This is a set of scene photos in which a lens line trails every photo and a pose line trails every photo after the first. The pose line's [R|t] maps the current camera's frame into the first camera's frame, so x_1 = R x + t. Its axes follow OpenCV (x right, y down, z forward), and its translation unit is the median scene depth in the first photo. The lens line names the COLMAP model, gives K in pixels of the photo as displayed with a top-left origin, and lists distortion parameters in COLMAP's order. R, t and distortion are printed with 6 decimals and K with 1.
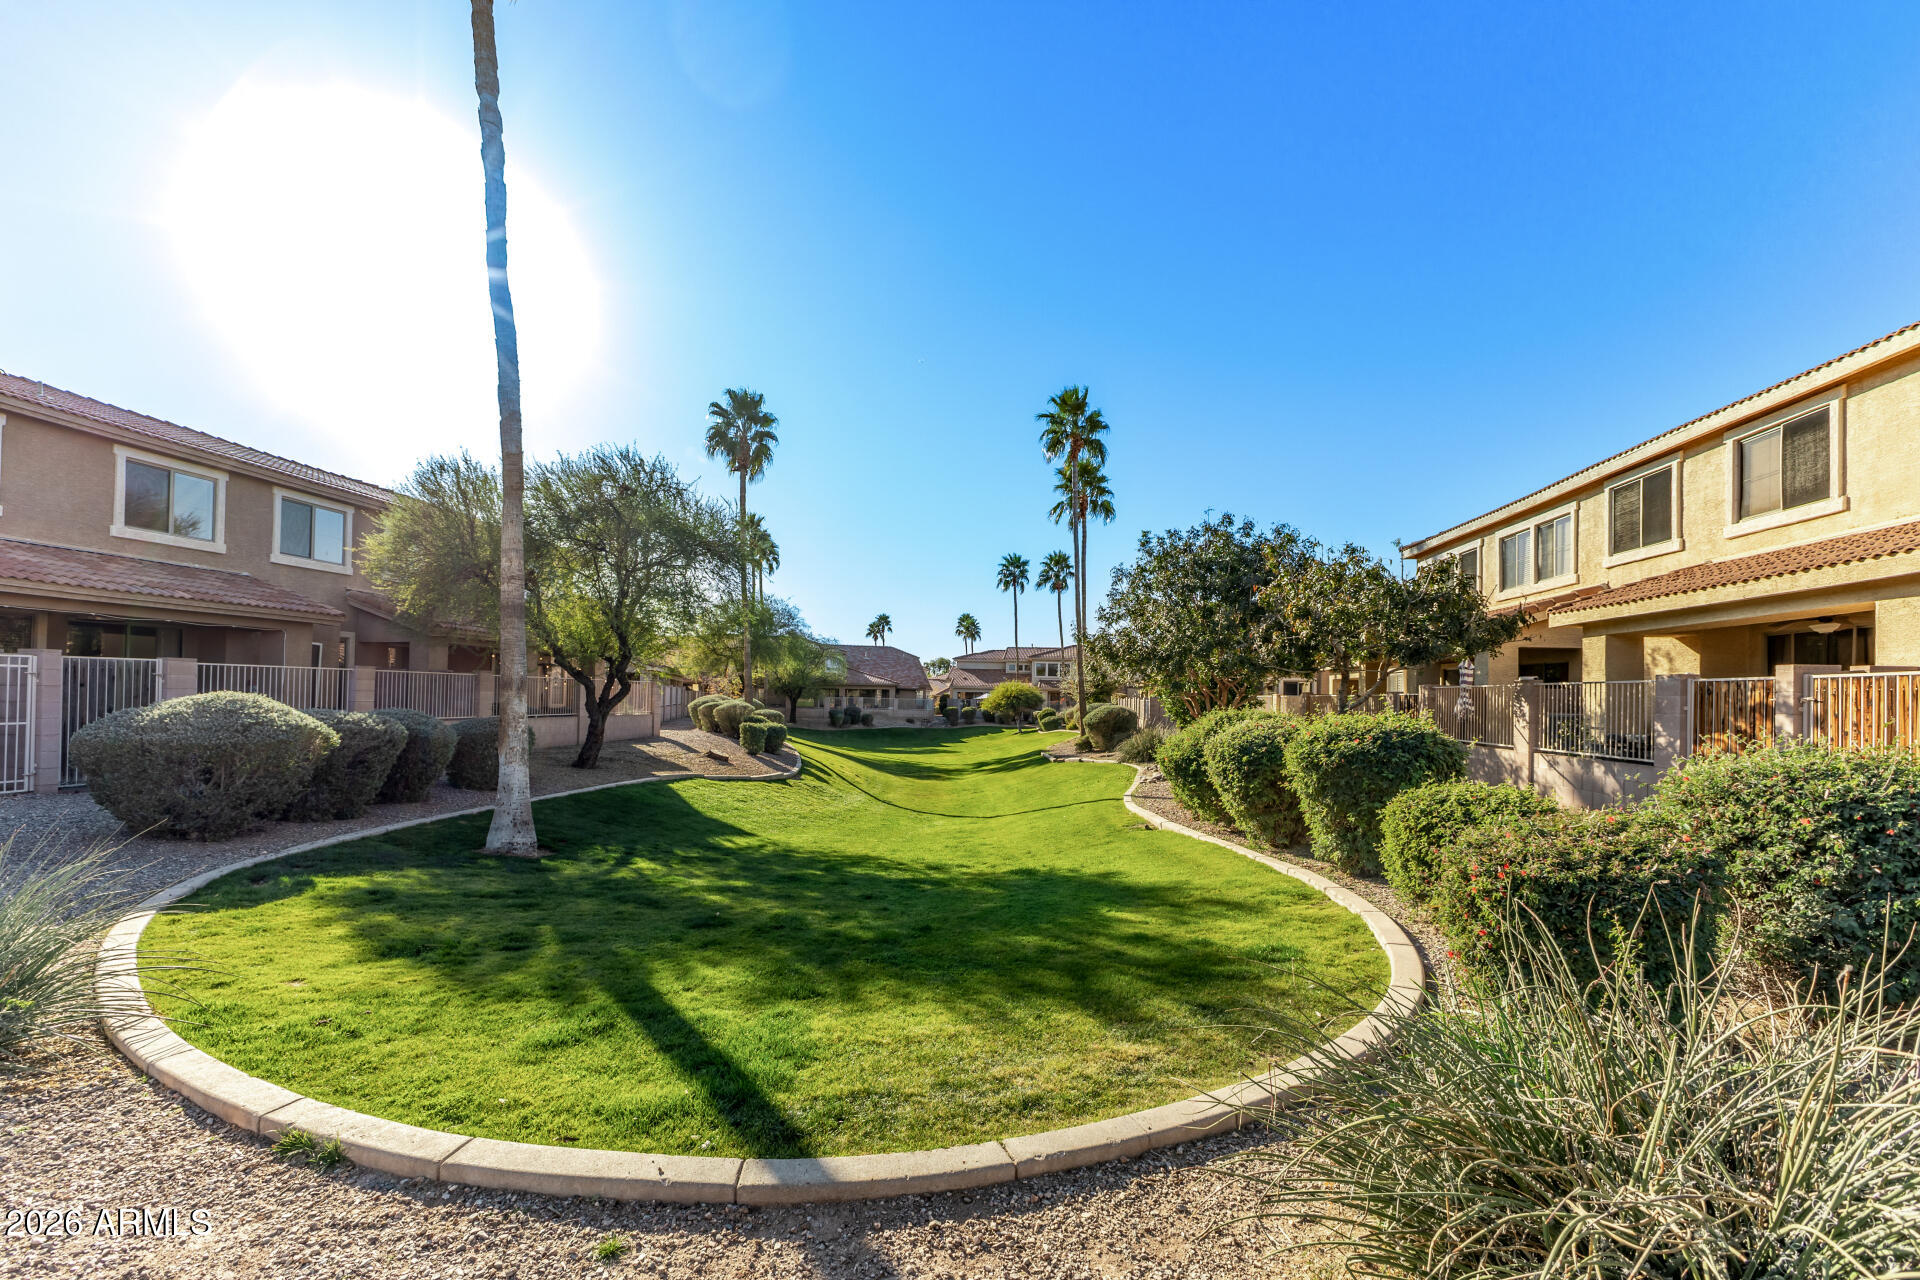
lens RADIAL K [[817.2, 0, 949.1], [0, 817.2, 690.9], [0, 0, 1]] dist [0.012554, -0.001694]
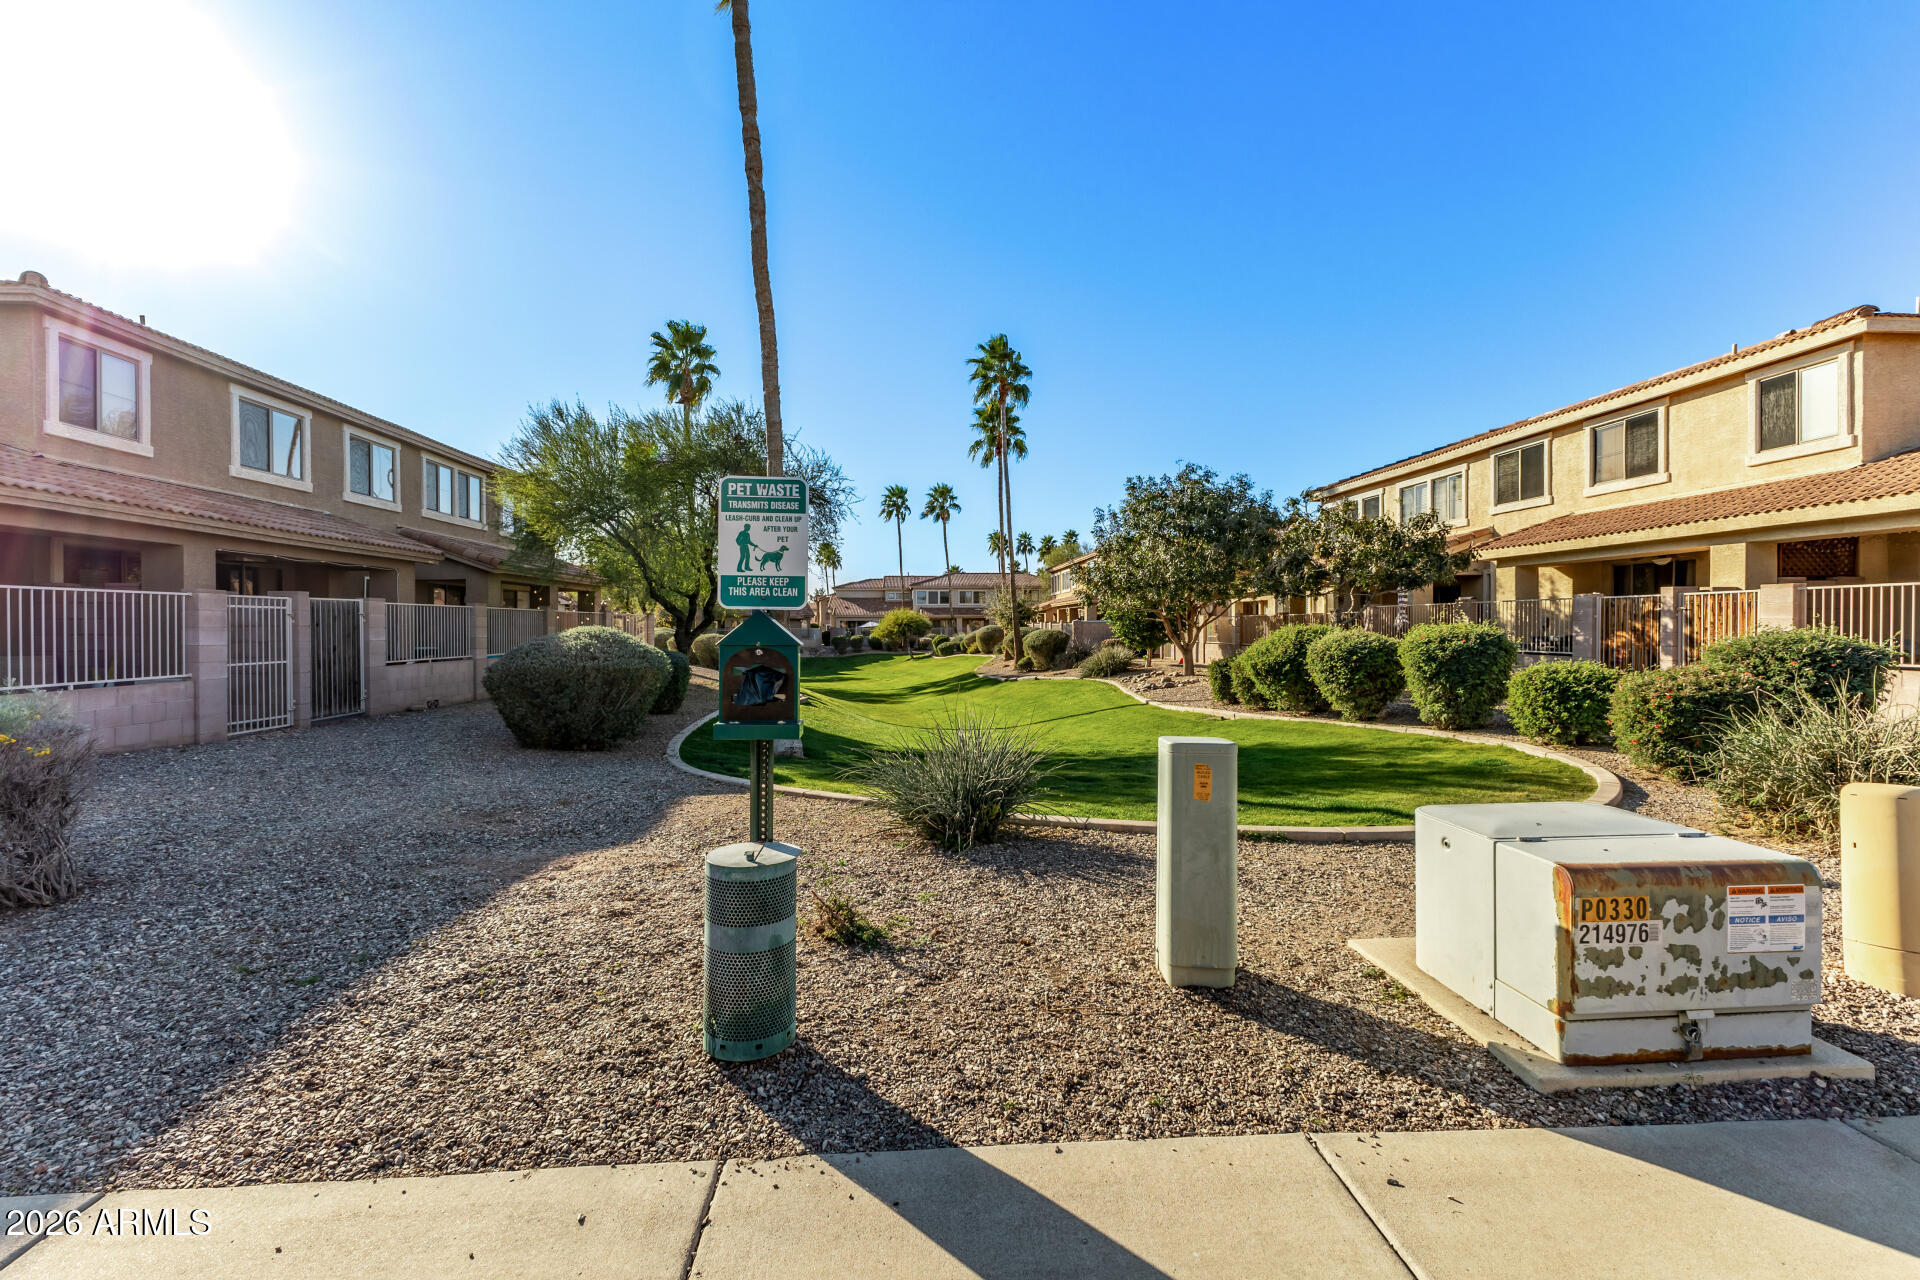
lens RADIAL K [[817.2, 0, 963.7], [0, 817.2, 633.2], [0, 0, 1]] dist [0.012554, -0.001694]
pose [[0.979102, -0.023602, 0.201997, -0.322715], [0.020098, 0.999610, 0.019379, -0.000275], [-0.202375, -0.014915, 0.979194, -0.138670]]
